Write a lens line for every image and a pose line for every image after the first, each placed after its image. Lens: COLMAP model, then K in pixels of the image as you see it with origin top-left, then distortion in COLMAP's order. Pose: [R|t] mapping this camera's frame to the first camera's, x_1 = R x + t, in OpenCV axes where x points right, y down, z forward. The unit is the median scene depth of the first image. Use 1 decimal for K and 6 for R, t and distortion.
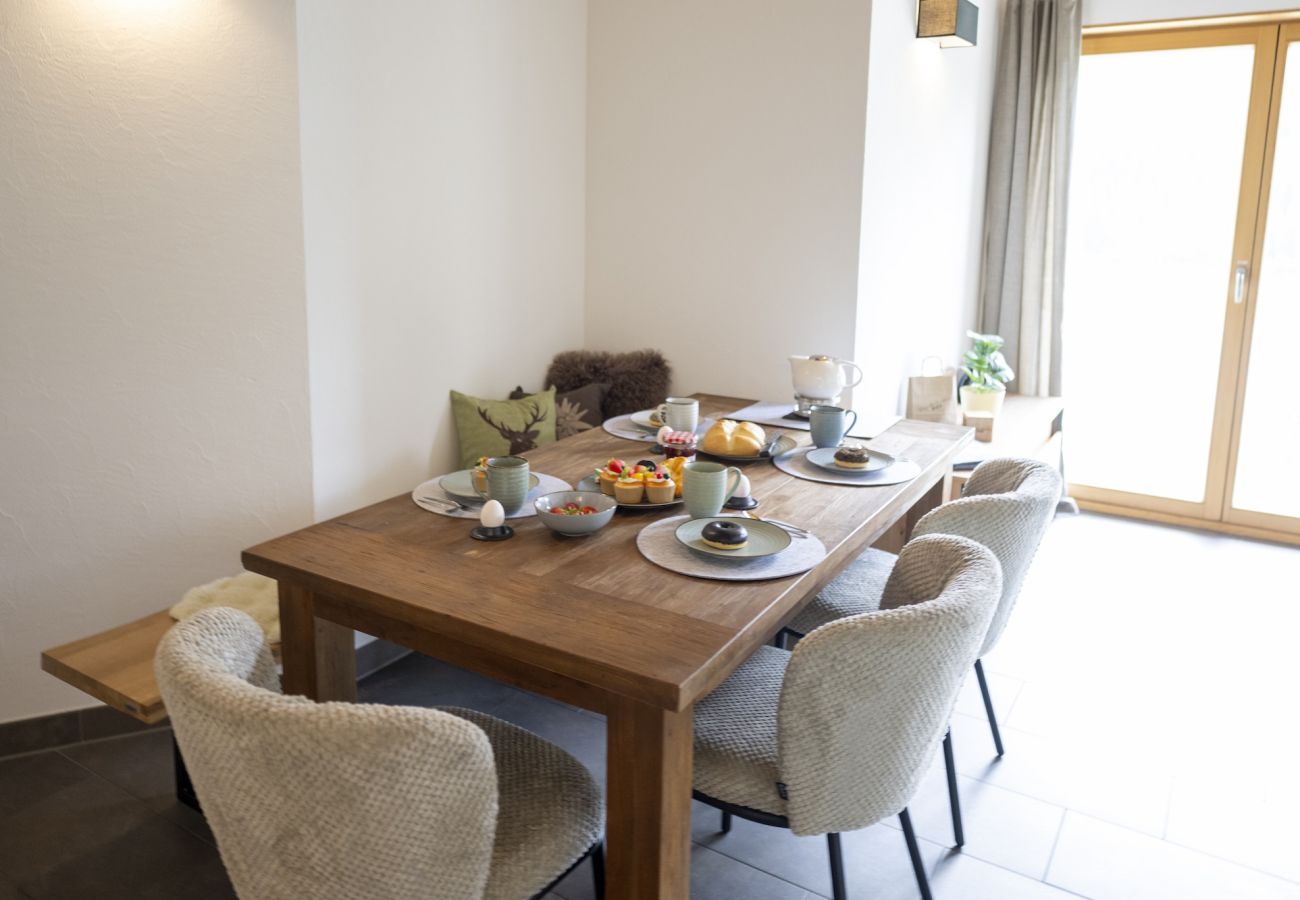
lens RADIAL K [[957.2, 0, 609.4], [0, 957.2, 366.4], [0, 0, 1]] dist [0.003147, 0.002397]
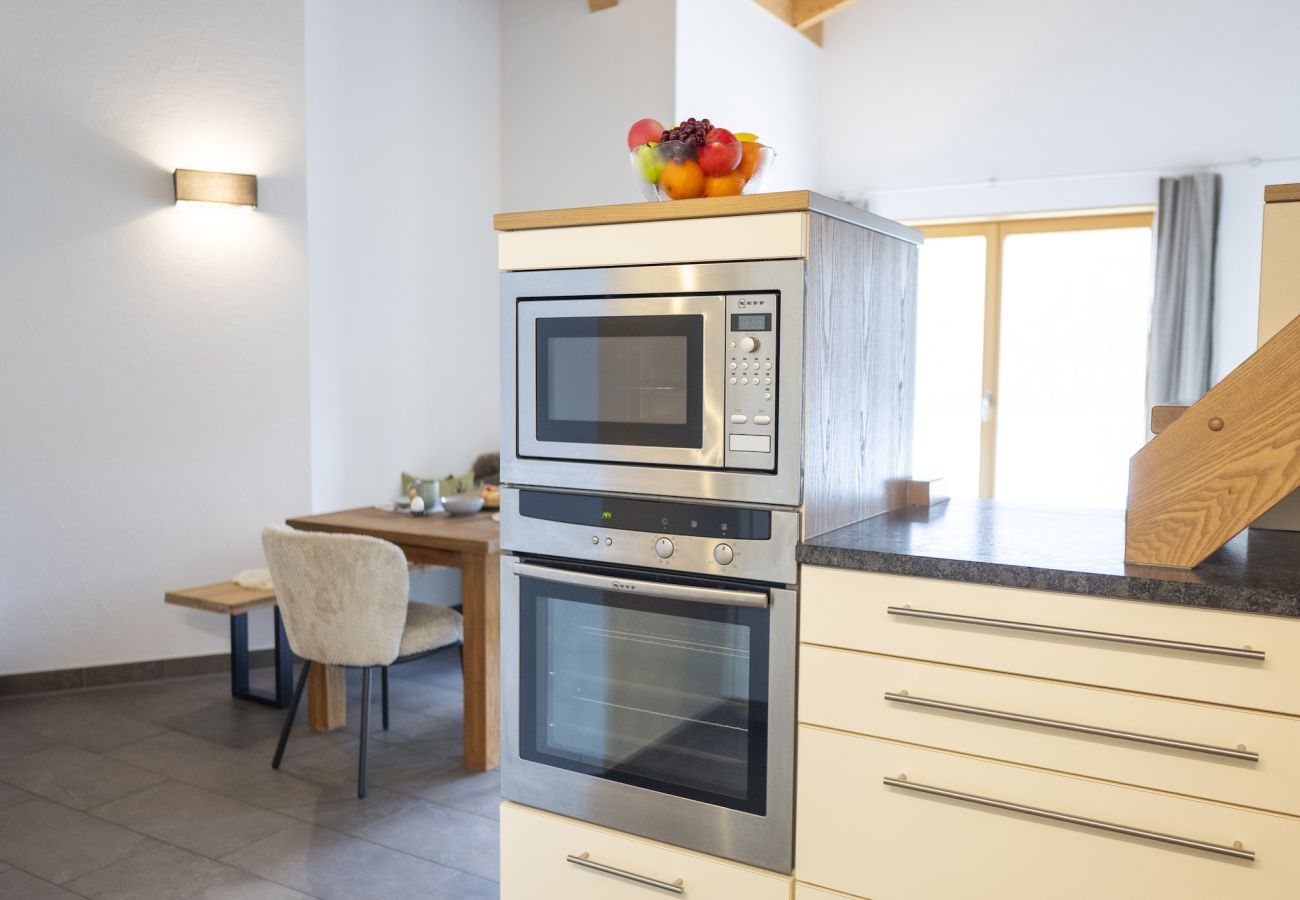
lens RADIAL K [[1100.4, 0, 640.7], [0, 1100.4, 450.6], [0, 0, 1]] dist [0.003115, 0.001497]
pose [[0.999488, -0.006741, 0.031285, 0.153560], [0.009572, 0.995781, -0.091262, 0.153560], [-0.030538, 0.091515, 0.995335, -0.724309]]
